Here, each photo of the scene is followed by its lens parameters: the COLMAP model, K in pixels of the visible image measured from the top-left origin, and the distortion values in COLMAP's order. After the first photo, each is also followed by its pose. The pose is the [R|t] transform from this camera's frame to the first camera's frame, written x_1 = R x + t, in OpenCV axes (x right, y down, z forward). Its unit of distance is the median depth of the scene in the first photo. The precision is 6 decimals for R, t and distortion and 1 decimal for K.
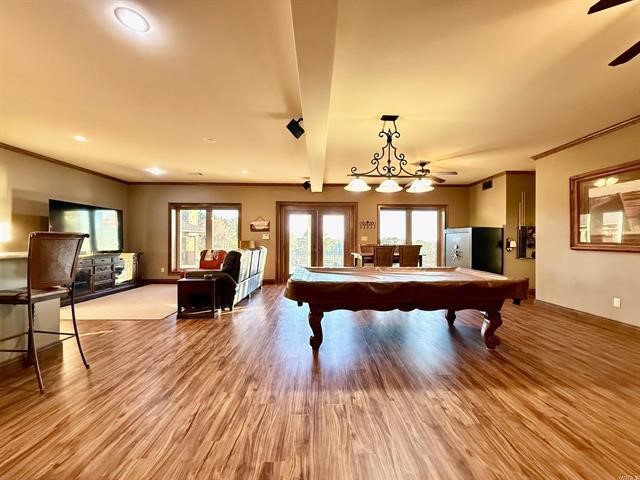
lens RADIAL K [[253.4, 0, 318.8], [0, 253.4, 240.9], [0, 0, 1]] dist [-0.000579, 0.000573]
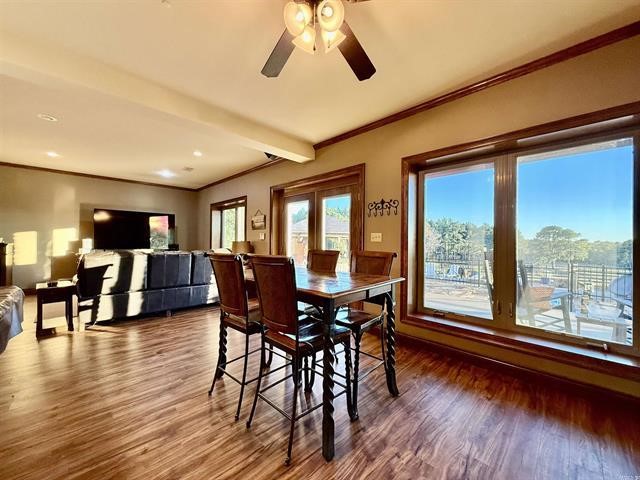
lens RADIAL K [[253.4, 0, 321.0], [0, 253.4, 240.7], [0, 0, 1]] dist [-0.000579, 0.000573]
pose [[0.712534, -0.000117, -0.701638, 0.451197], [-0.007701, 0.999938, -0.007988, 0.002777], [0.701595, 0.011095, 0.712489, 0.580955]]
